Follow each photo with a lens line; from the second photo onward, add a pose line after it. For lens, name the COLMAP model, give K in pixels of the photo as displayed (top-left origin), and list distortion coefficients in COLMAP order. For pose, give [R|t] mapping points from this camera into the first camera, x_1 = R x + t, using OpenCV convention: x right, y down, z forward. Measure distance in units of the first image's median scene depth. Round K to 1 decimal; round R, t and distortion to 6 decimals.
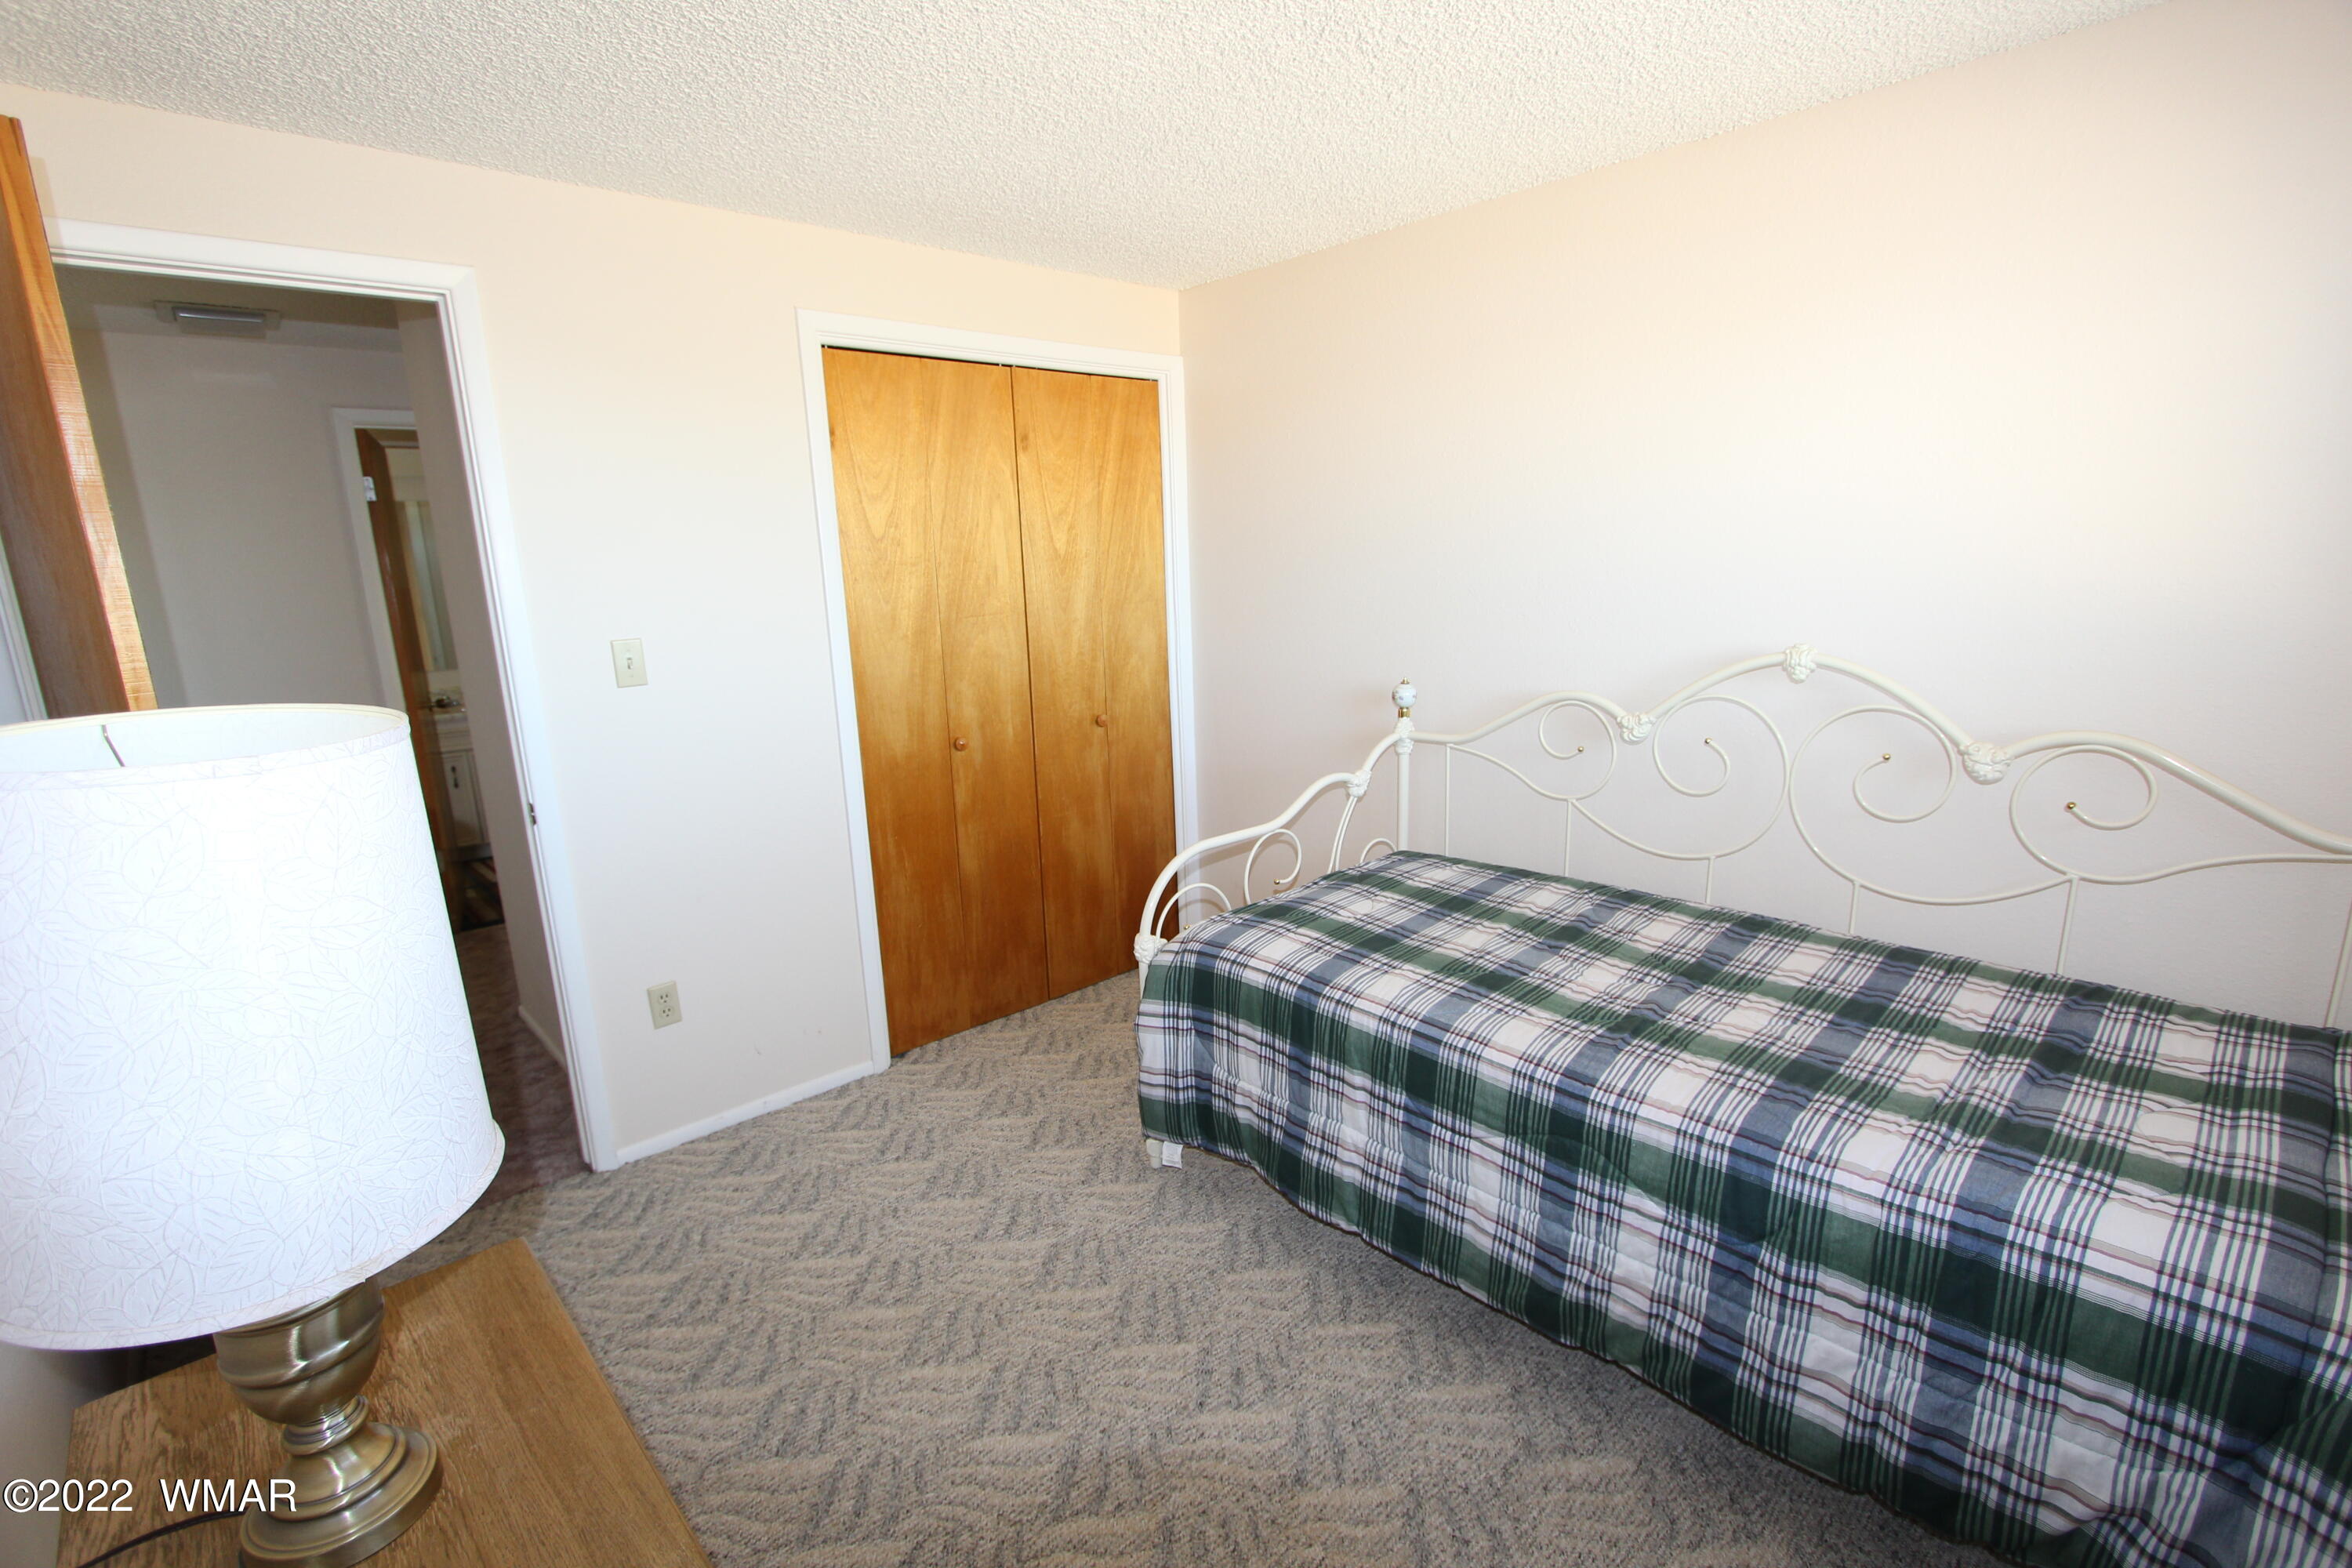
lens RADIAL K [[1079.5, 0, 1169.1], [0, 1079.5, 793.4], [0, 0, 1]] dist [-0.020340, 0.002158]
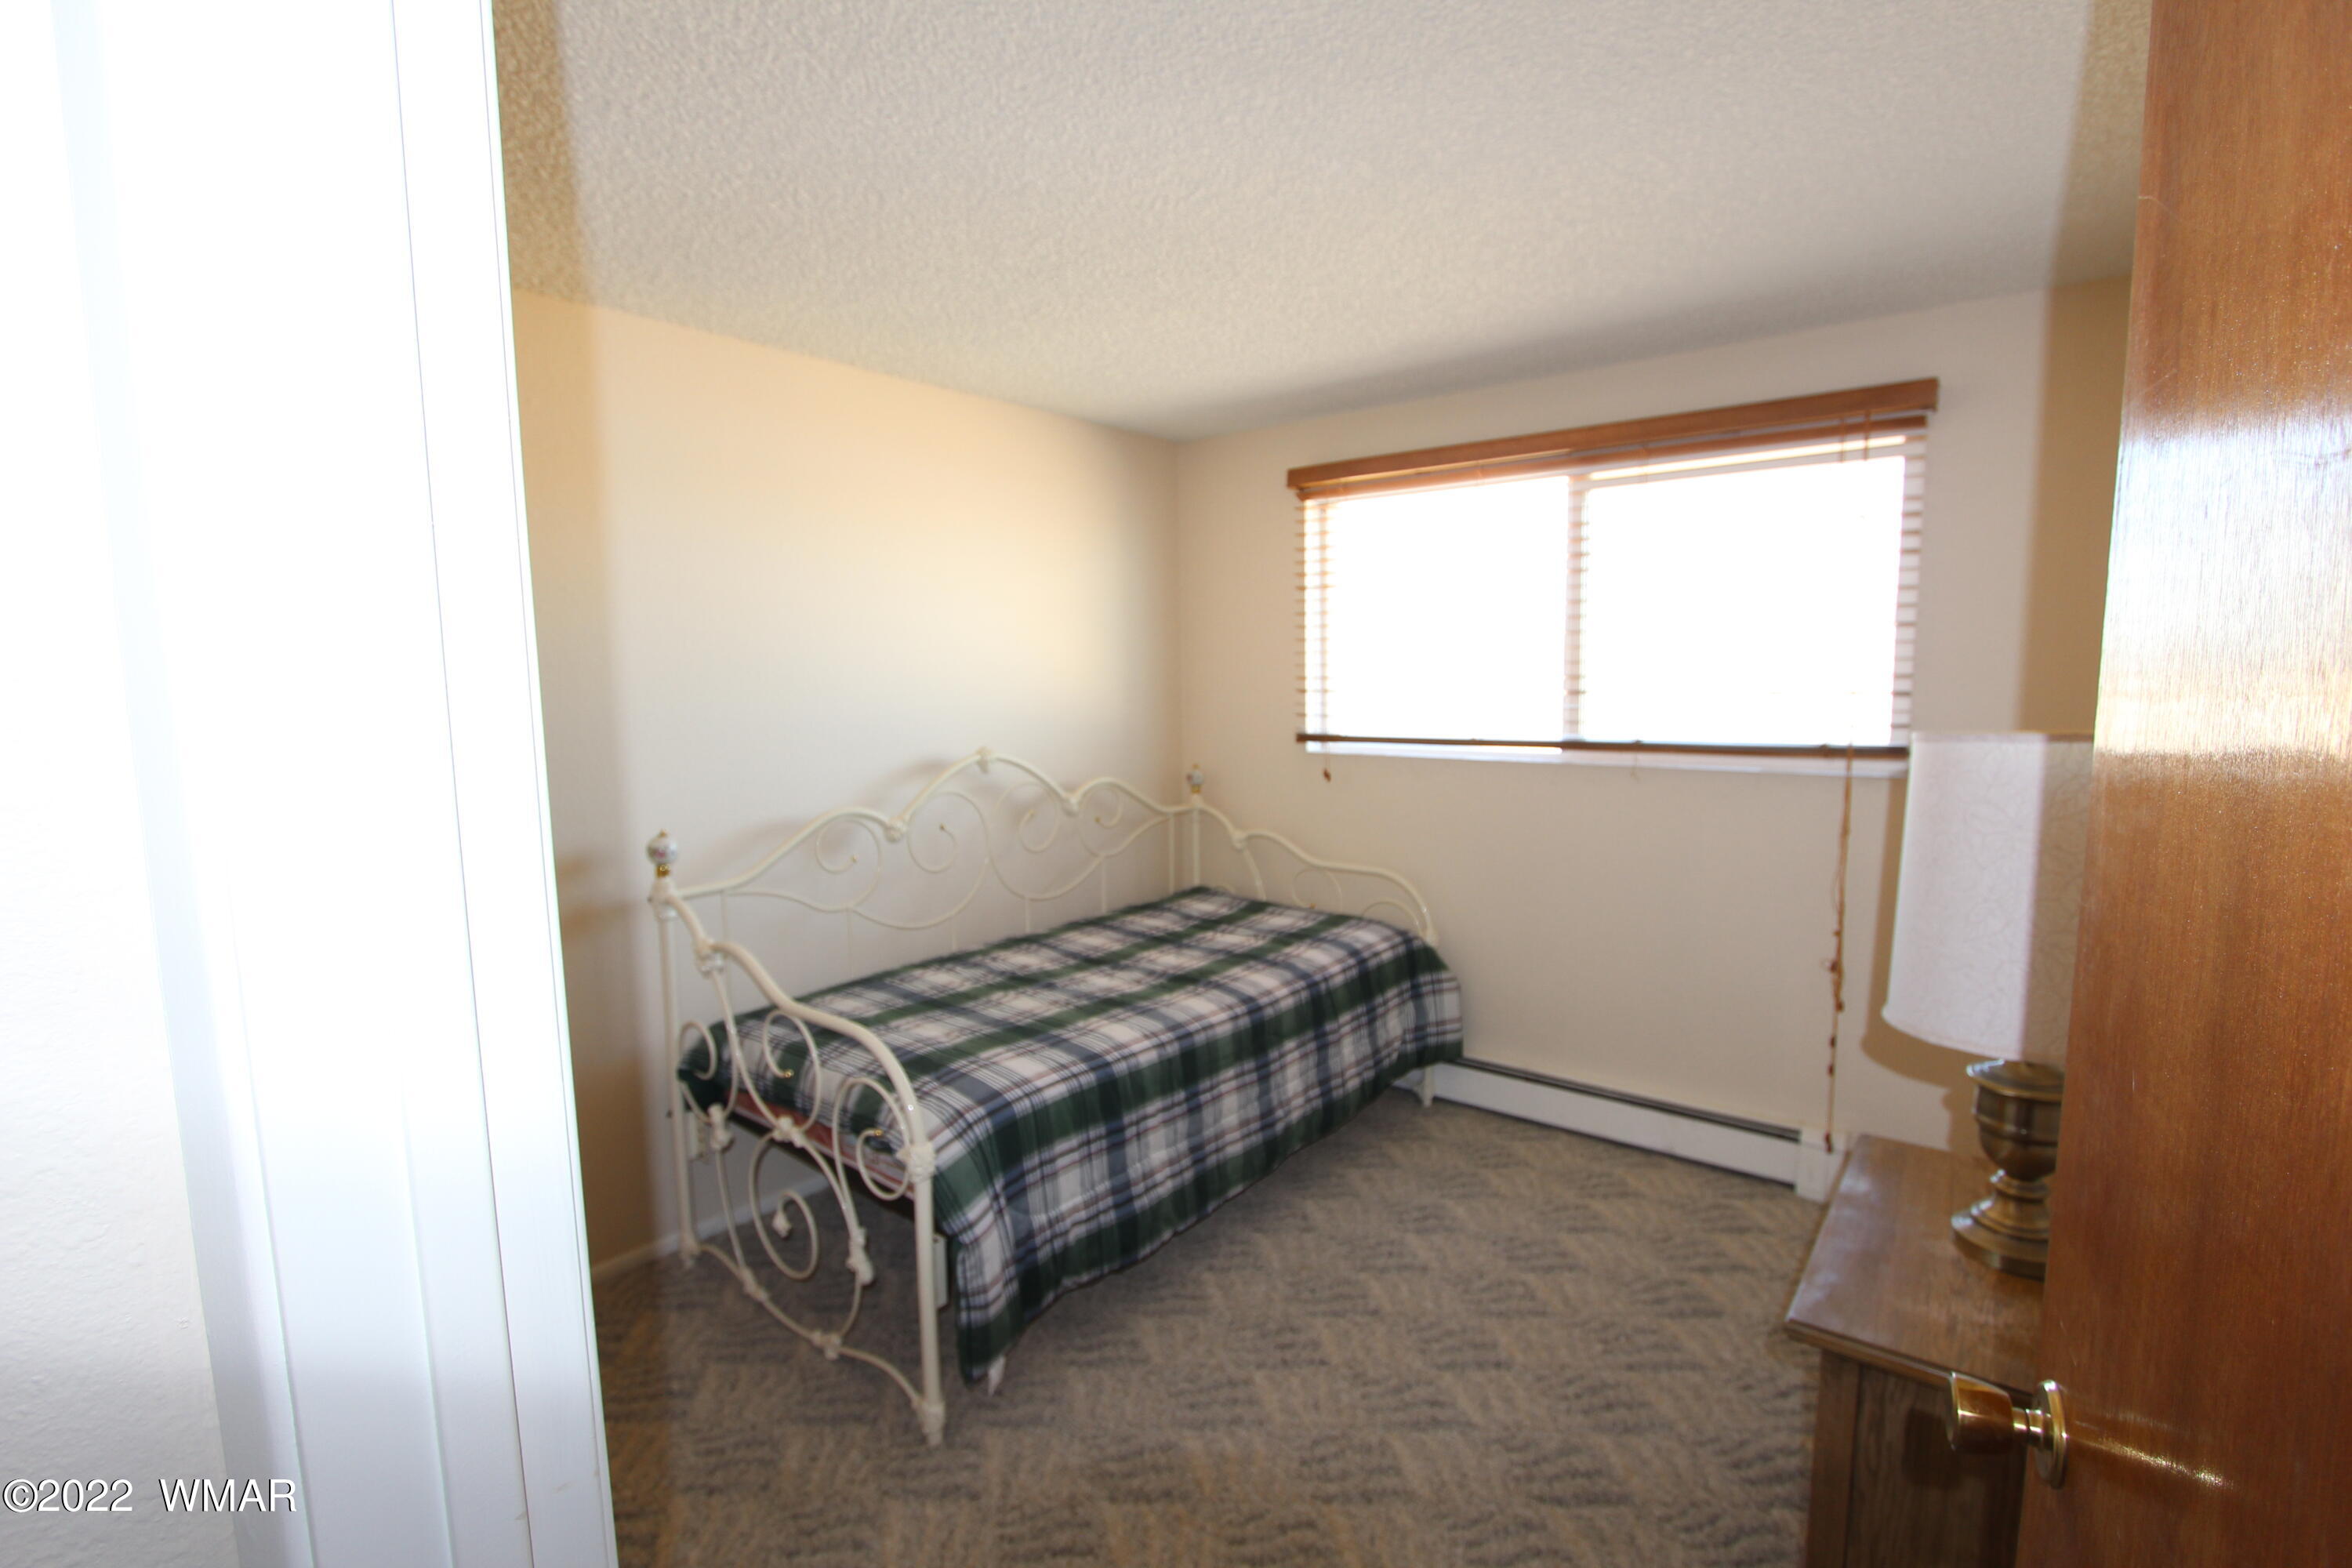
lens RADIAL K [[1079.5, 0, 1171.8], [0, 1079.5, 798.0], [0, 0, 1]] dist [-0.020340, 0.002158]
pose [[-0.134577, -0.079531, 0.987706, -0.904700], [0.234431, 0.965921, 0.109719, -0.176594], [-0.962773, 0.246314, -0.111347, 0.953172]]
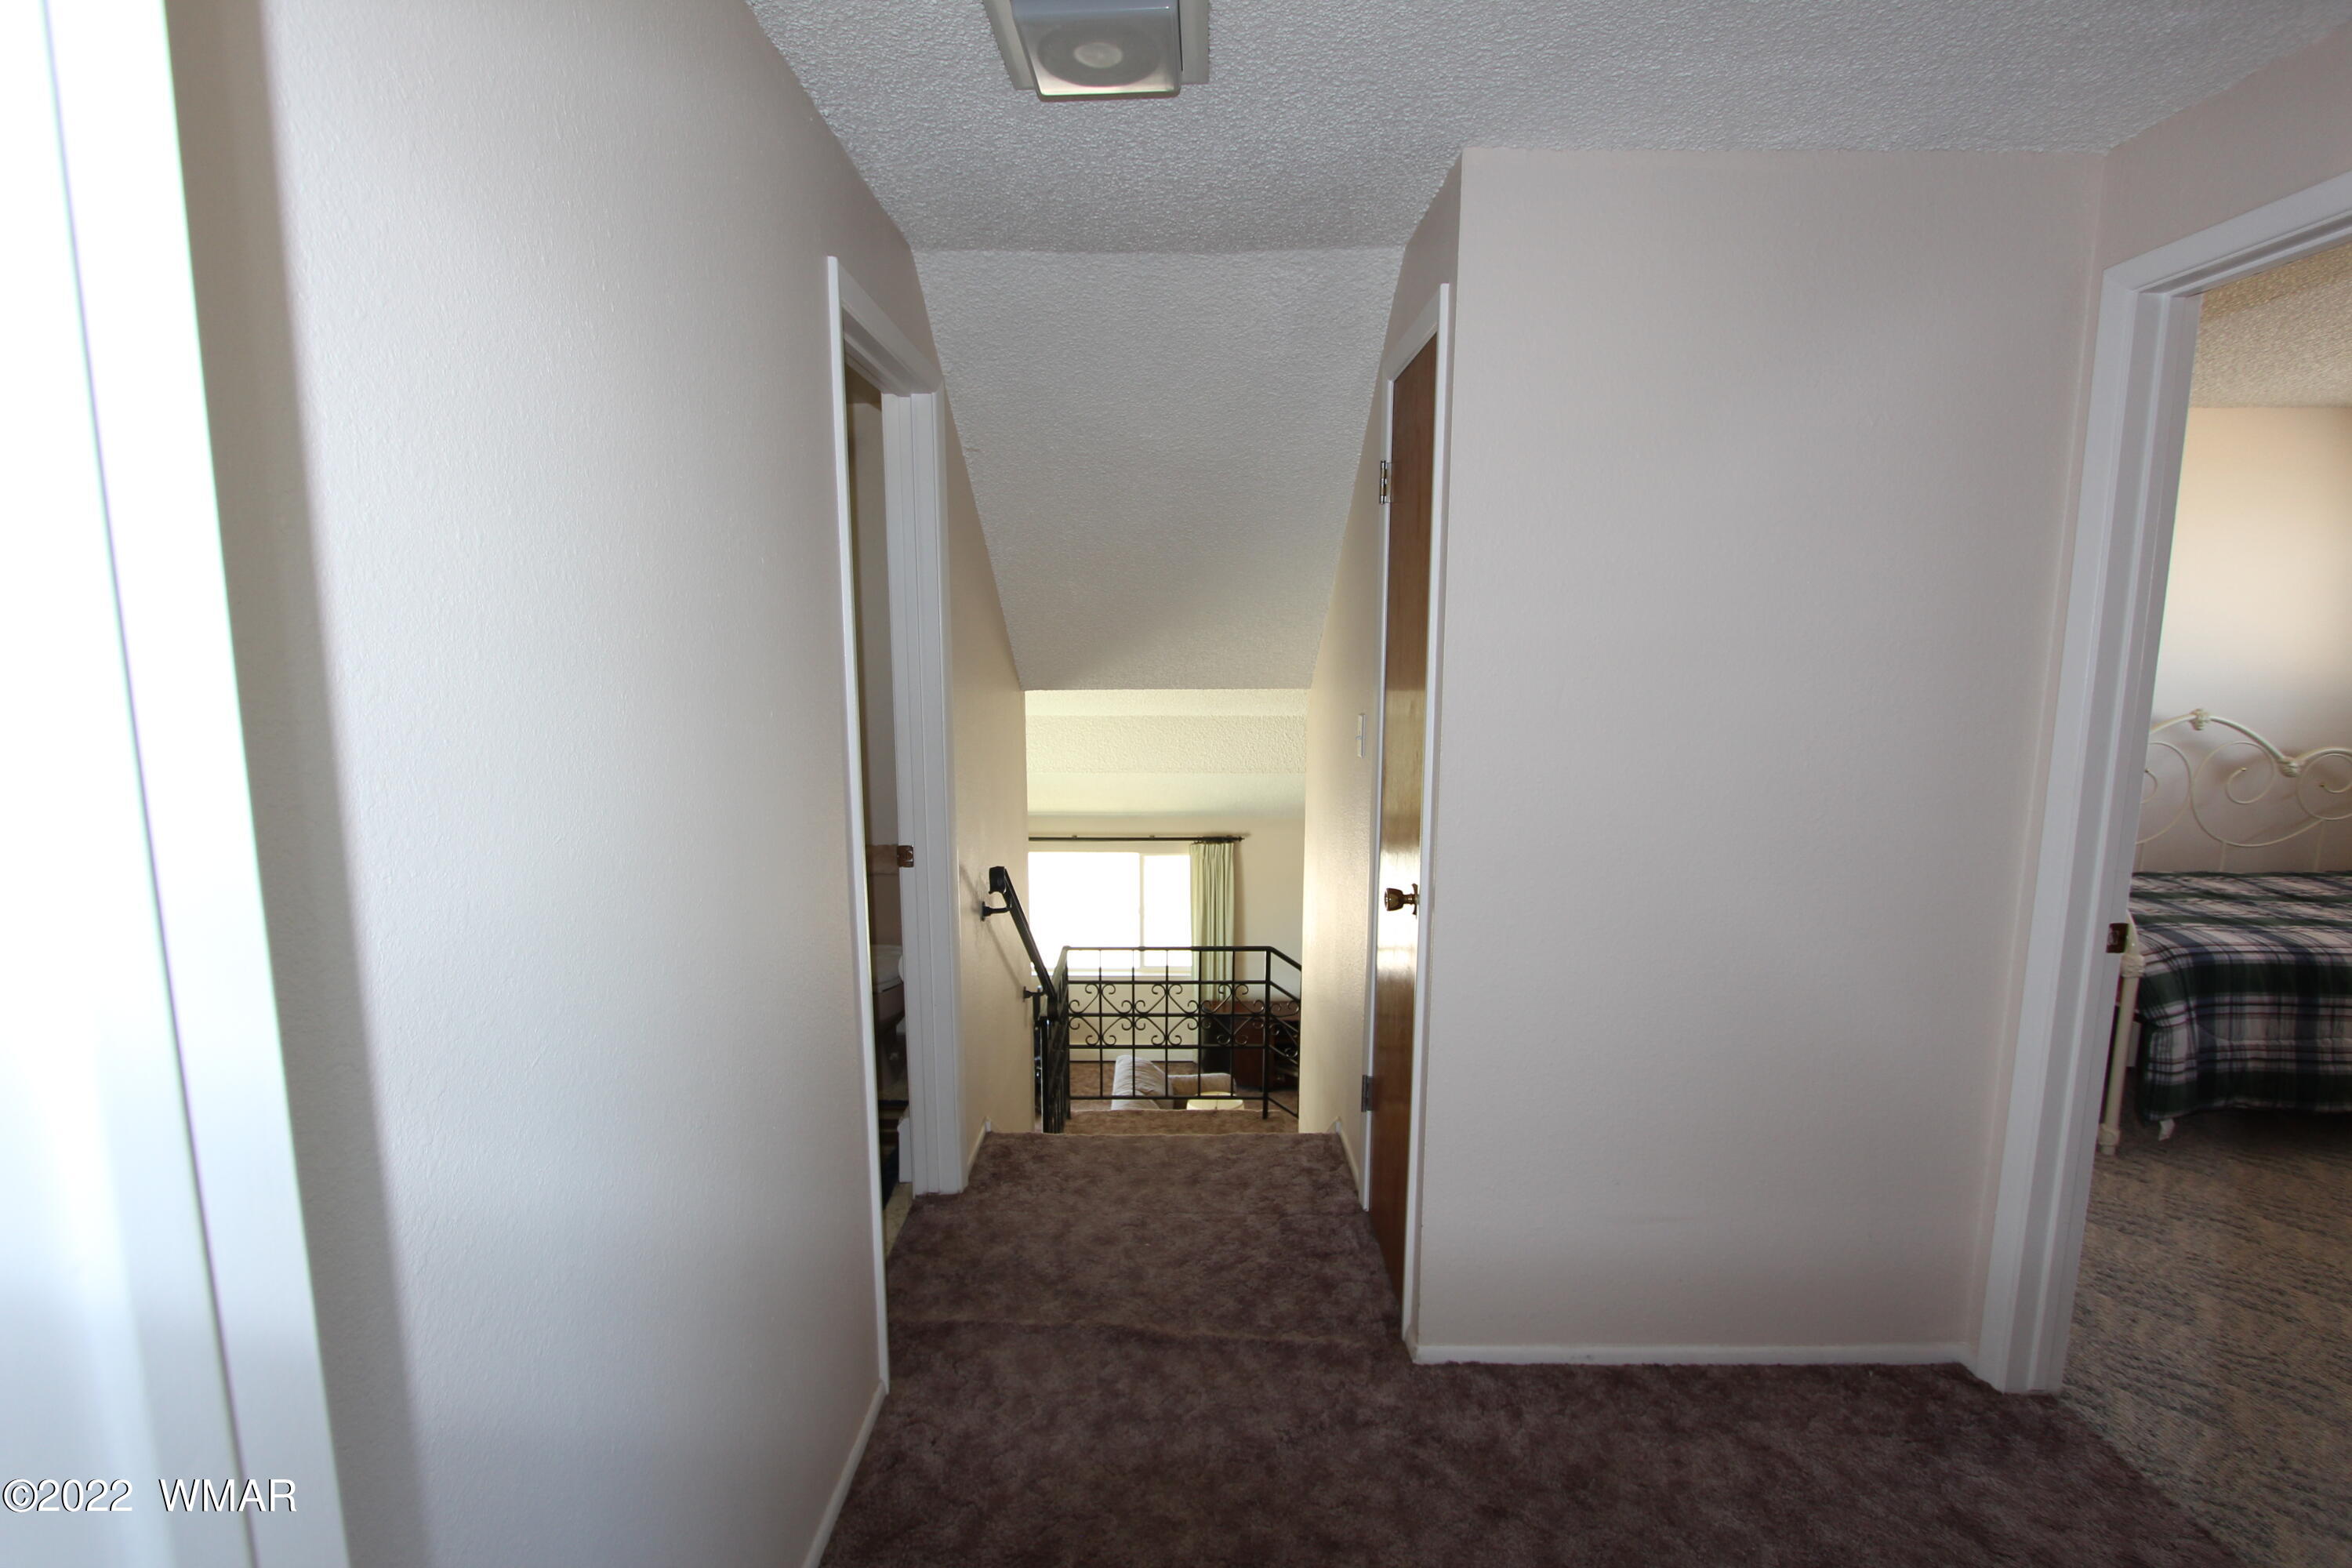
lens RADIAL K [[1079.5, 0, 1168.4], [0, 1079.5, 794.3], [0, 0, 1]] dist [-0.020340, 0.002158]
pose [[0.687145, -0.068887, 0.723247, -1.820649], [0.136865, 0.989945, -0.035744, -0.172588], [-0.713512, 0.123548, 0.689664, 1.043622]]
